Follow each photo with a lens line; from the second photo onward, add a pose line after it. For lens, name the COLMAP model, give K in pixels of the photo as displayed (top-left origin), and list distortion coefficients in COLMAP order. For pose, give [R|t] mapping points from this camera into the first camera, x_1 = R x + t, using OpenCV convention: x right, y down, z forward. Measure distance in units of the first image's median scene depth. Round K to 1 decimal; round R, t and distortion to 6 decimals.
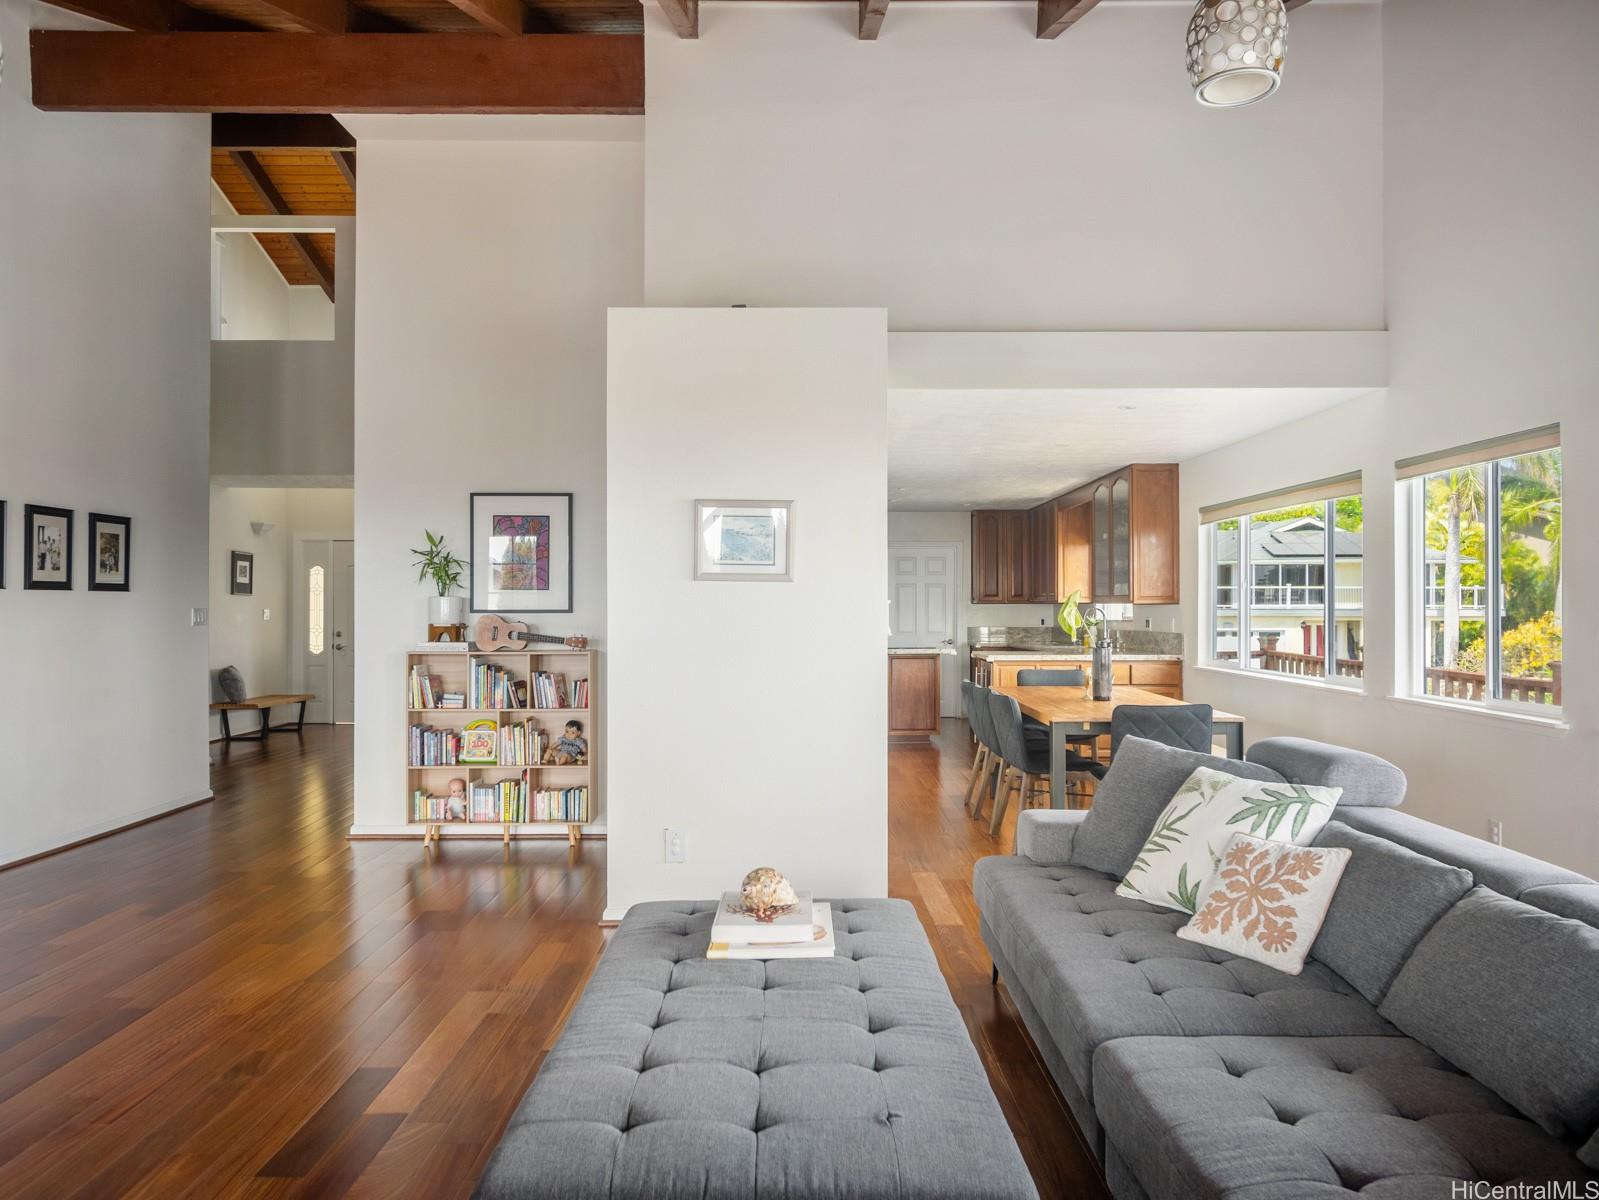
lens RADIAL K [[1102.4, 0, 799.5], [0, 1102.4, 600.0], [0, 0, 1]] dist [0.000605, 0.002052]
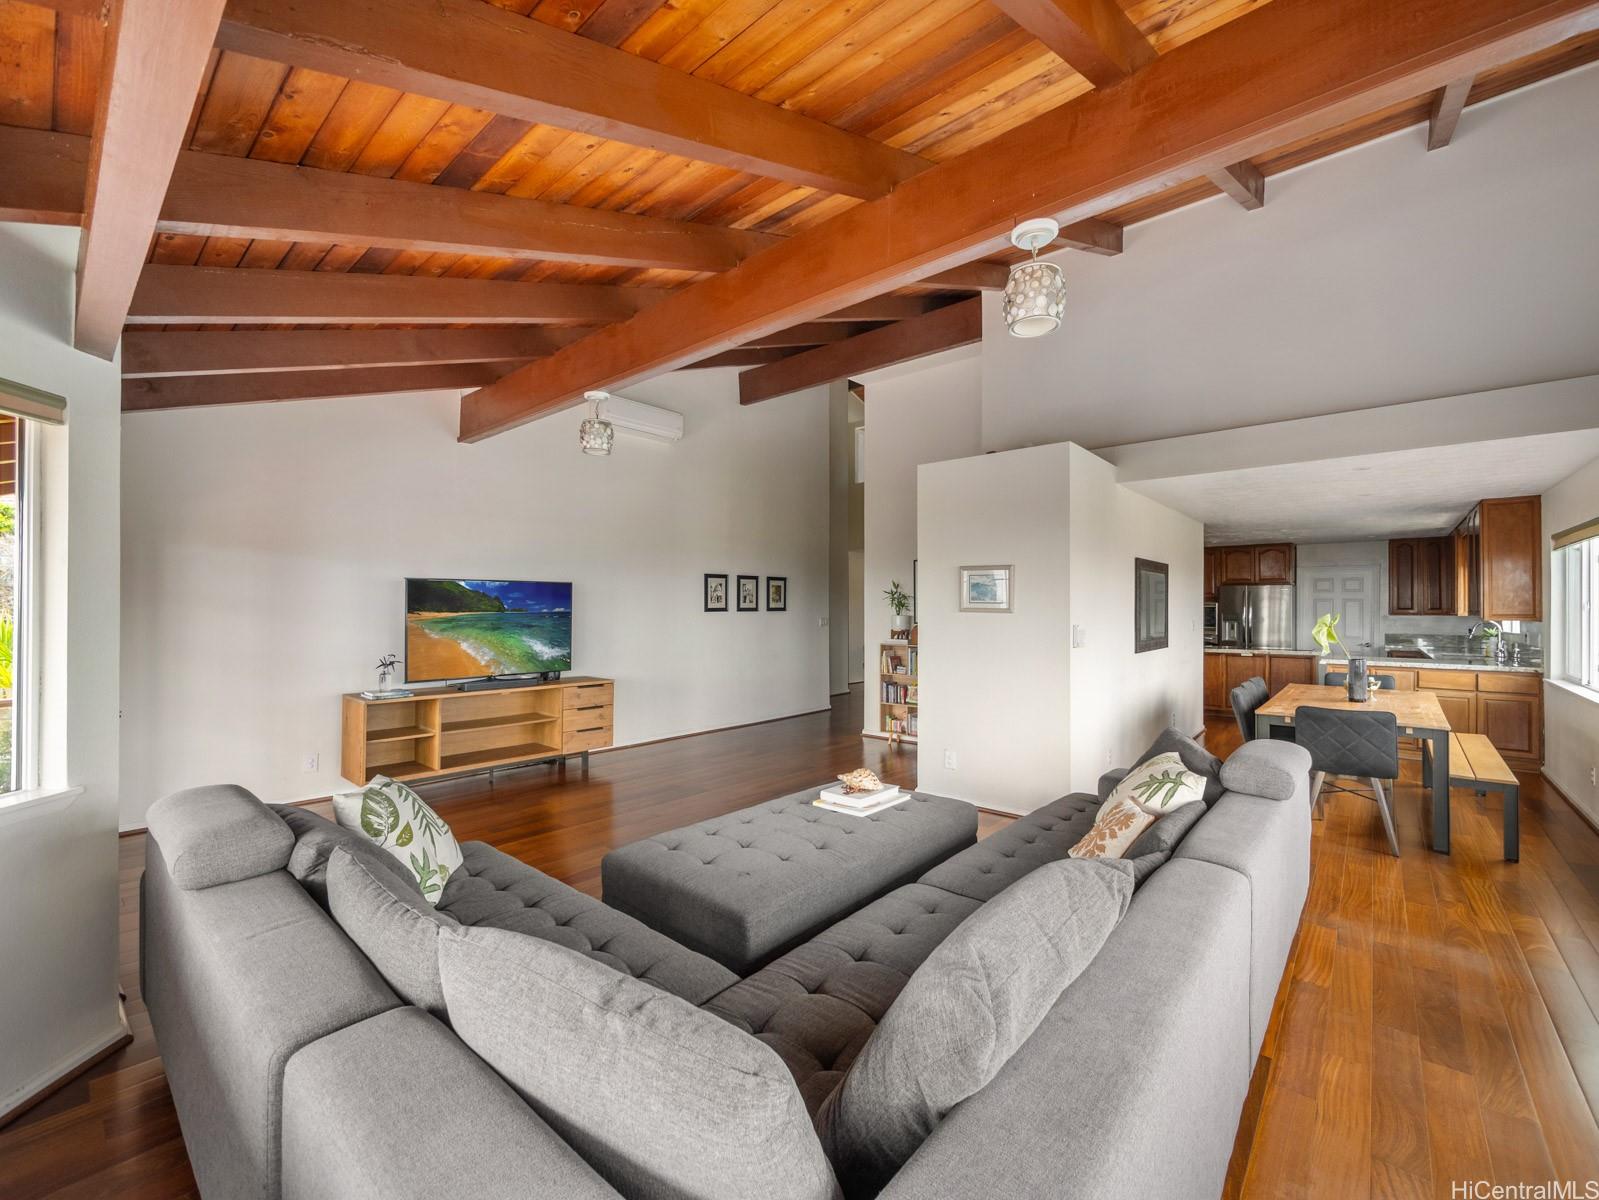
lens RADIAL K [[667.3, 0, 801.9], [0, 667.3, 604.2], [0, 0, 1]] dist [-0.003272, -0.000266]
pose [[0.754949, -0.002682, -0.655778, 0.305292], [0.003745, 0.999993, 0.000221, -0.022815], [0.655773, -0.002623, 0.754953, 0.016287]]
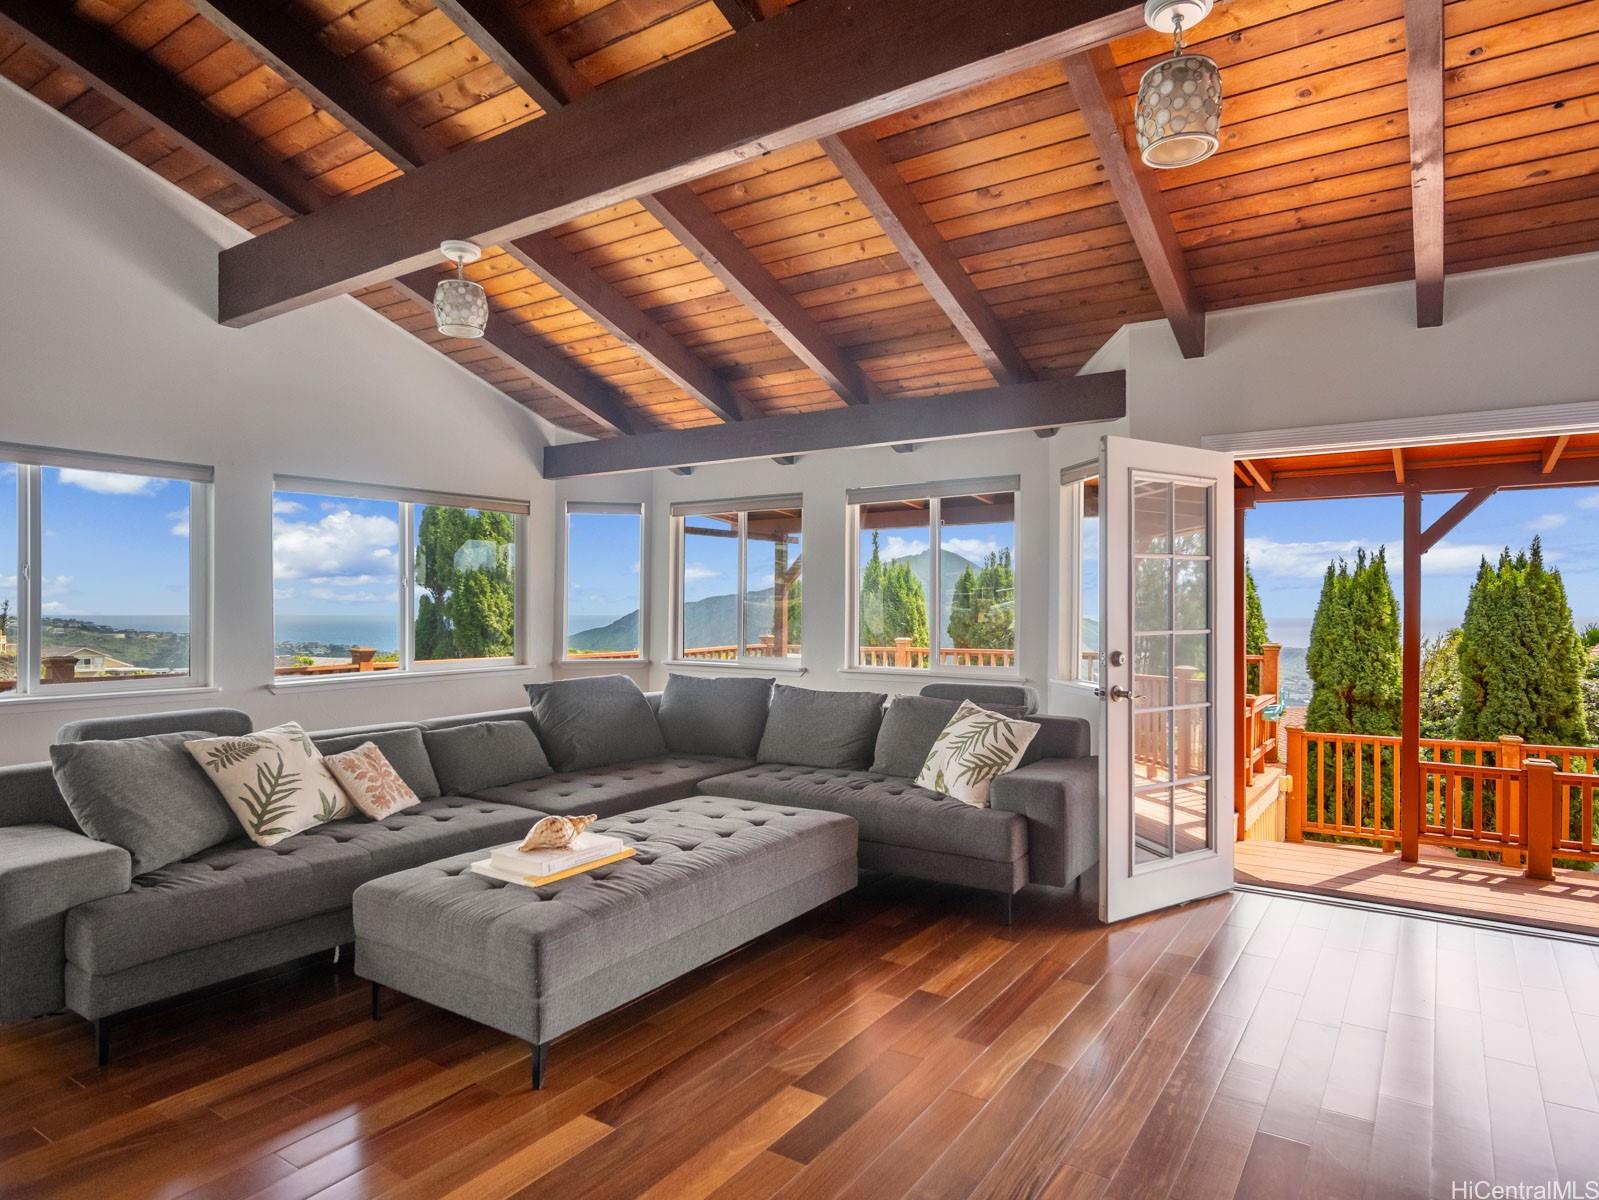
lens RADIAL K [[957.8, 0, 796.6], [0, 957.8, 607.7], [0, 0, 1]] dist [0.000738, 0.000391]
pose [[-0.827068, -0.004501, 0.562083, -0.377718], [-0.007495, 0.999967, -0.003021, 0.004822], [-0.562052, -0.006712, -0.827075, 0.765101]]
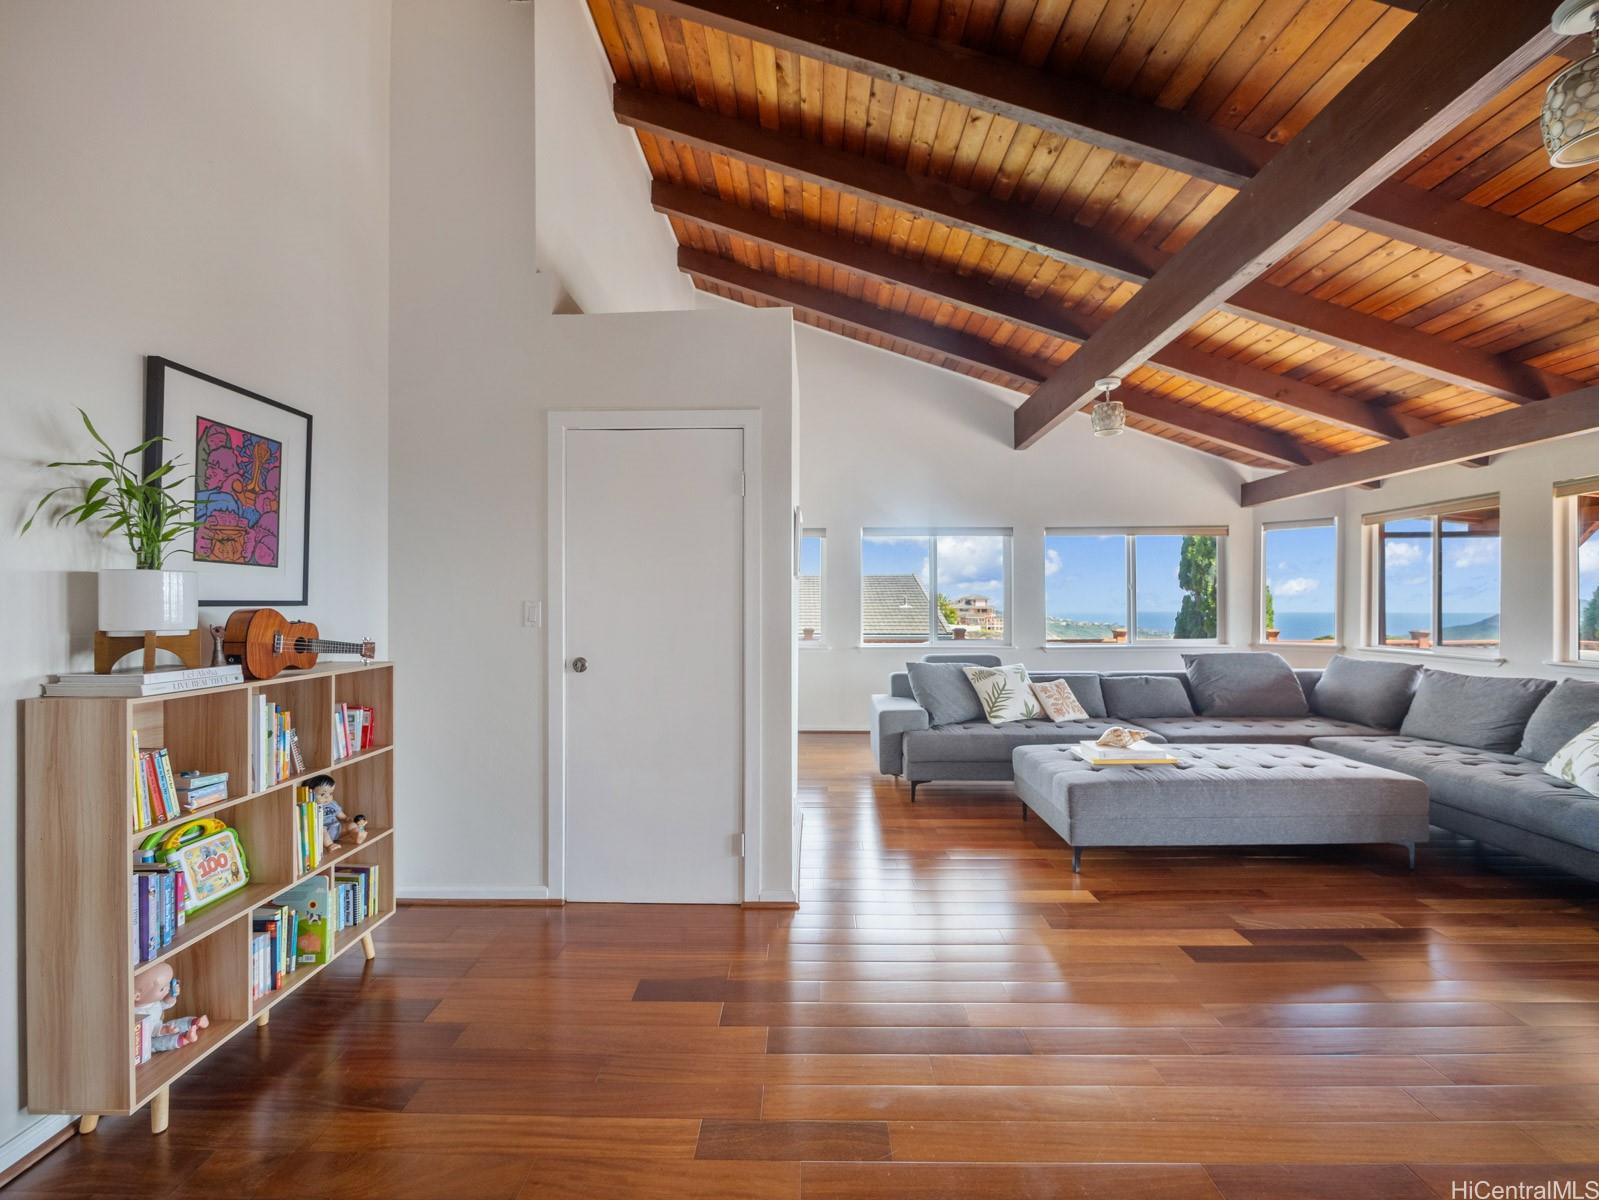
lens RADIAL K [[667.3, 0, 801.9], [0, 667.3, 604.2], [0, 0, 1]] dist [-0.003272, -0.000266]
pose [[0.020664, 0.000413, 0.999786, -0.558577], [-0.004754, 0.999989, -0.000315, 0.009156], [-0.999775, -0.004746, 0.020666, 0.685583]]
